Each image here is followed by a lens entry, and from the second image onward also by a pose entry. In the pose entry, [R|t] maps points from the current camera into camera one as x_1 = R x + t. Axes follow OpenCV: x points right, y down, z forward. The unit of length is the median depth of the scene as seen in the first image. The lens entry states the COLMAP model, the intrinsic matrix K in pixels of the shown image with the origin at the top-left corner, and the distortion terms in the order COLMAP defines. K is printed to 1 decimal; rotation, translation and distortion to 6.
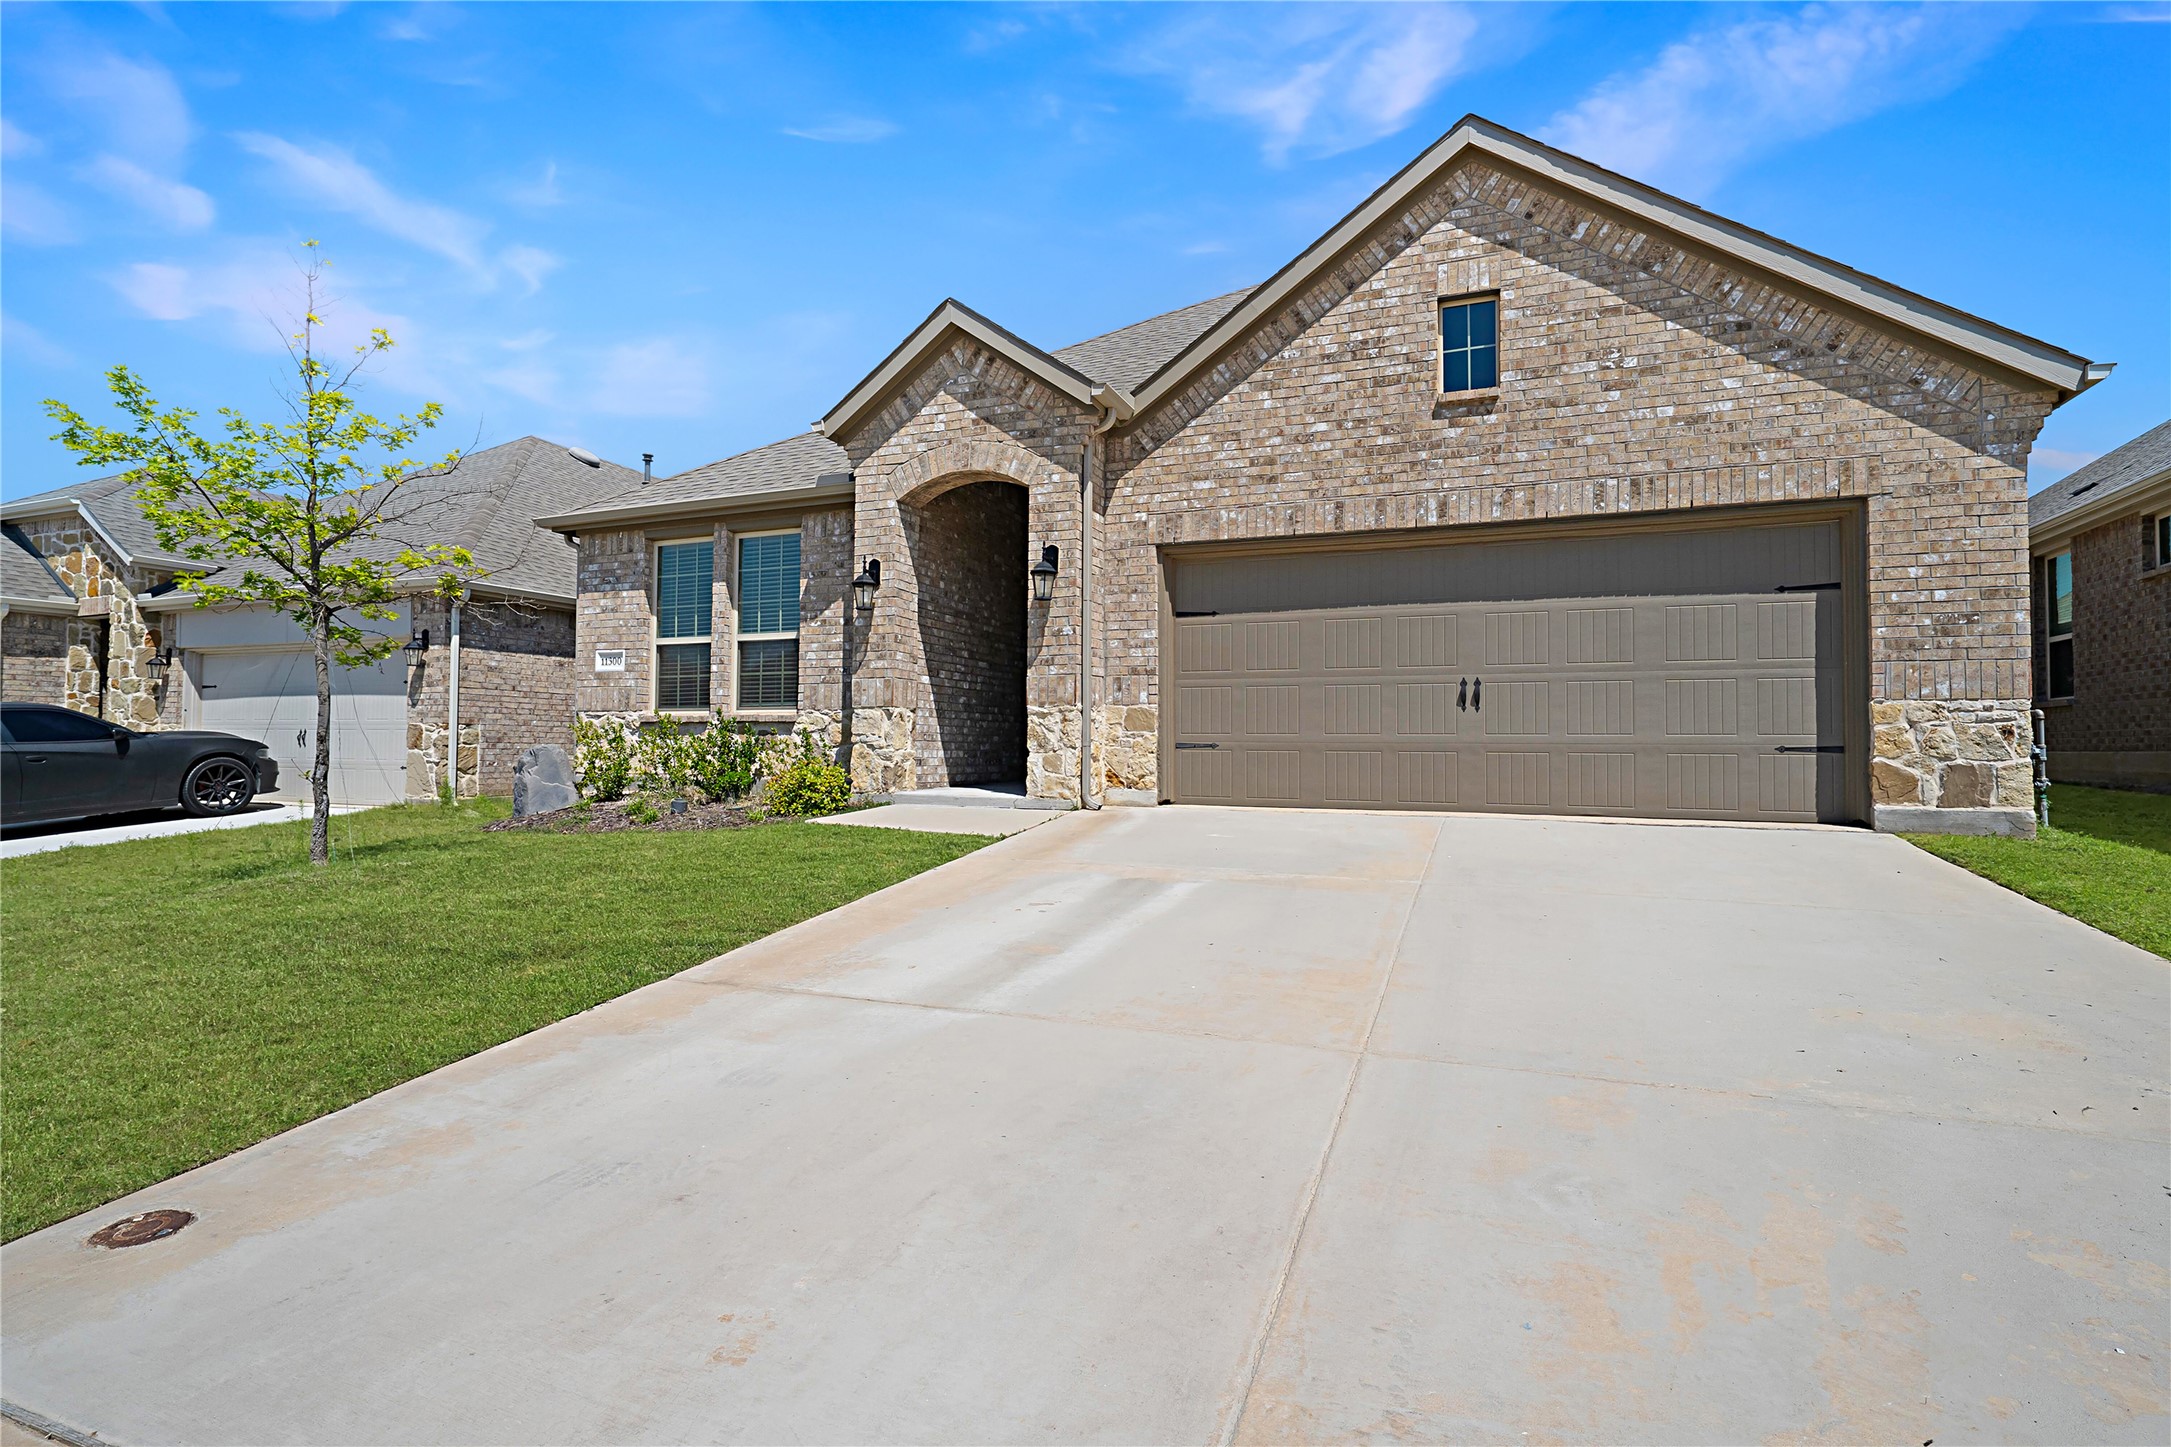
lens RADIAL K [[1040.9, 0, 1085.1], [0, 1040.9, 731.0], [0, 0, 1]] dist [0.006223, -0.000683]
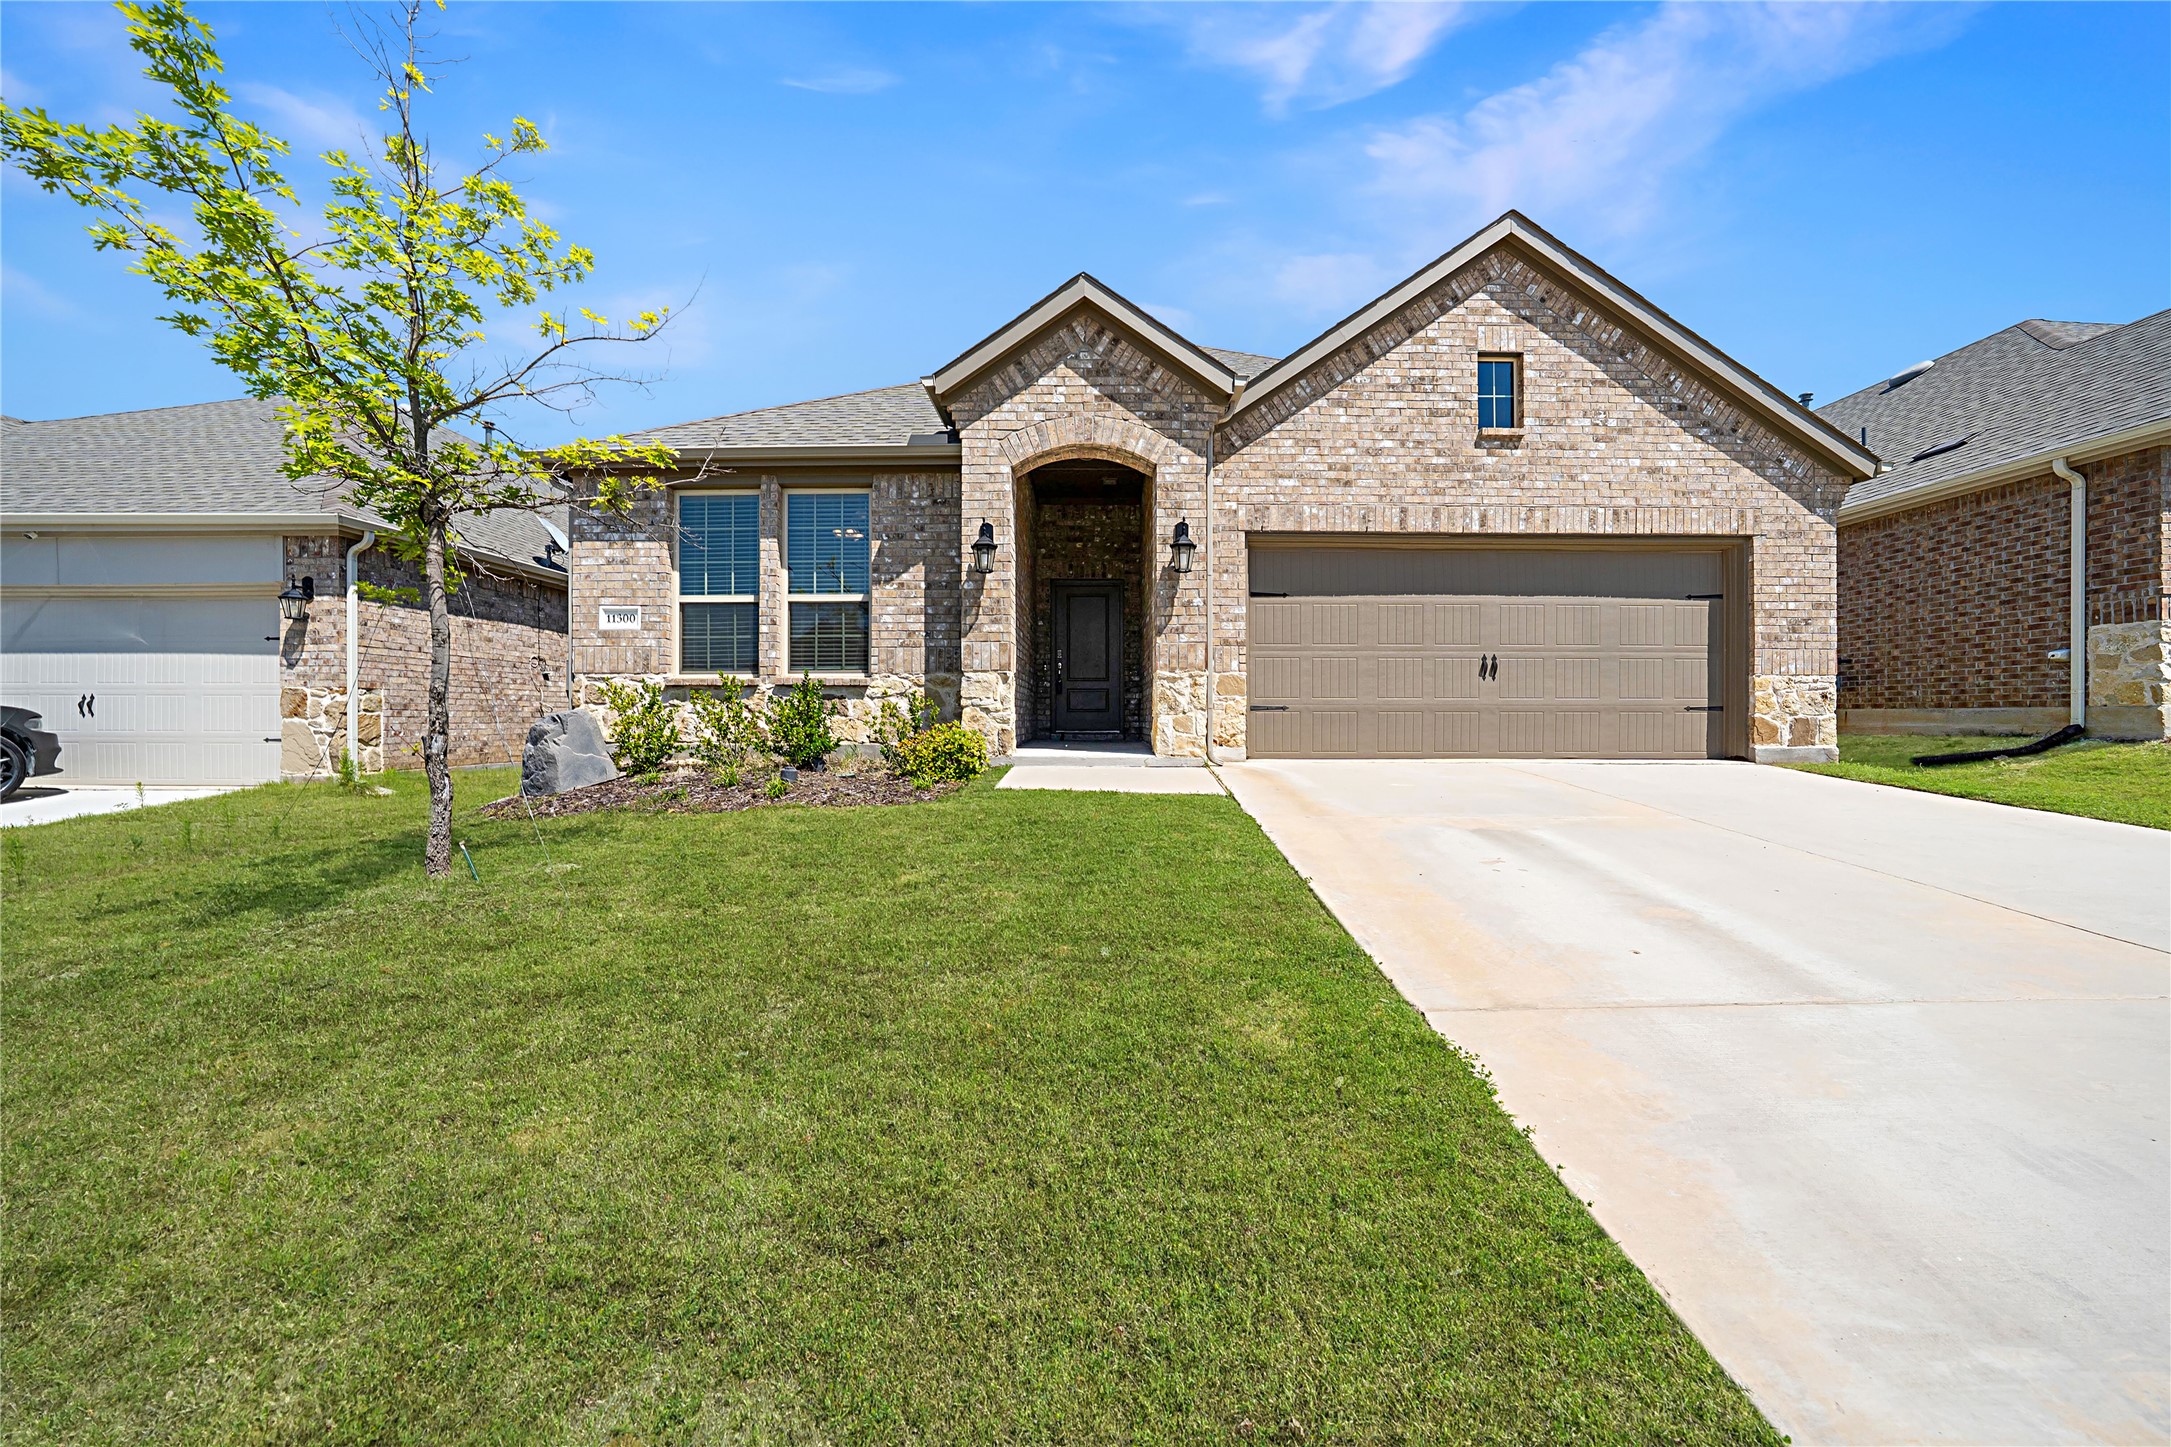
lens RADIAL K [[758.1, 0, 1085.6], [0, 758.1, 727.6], [0, 0, 1]] dist [-0.021860, 0.002510]
pose [[0.926391, -0.012010, 0.376371, -0.415550], [-0.000055, 0.999487, 0.032028, 0.009101], [-0.376563, -0.029691, 0.925915, 0.301472]]
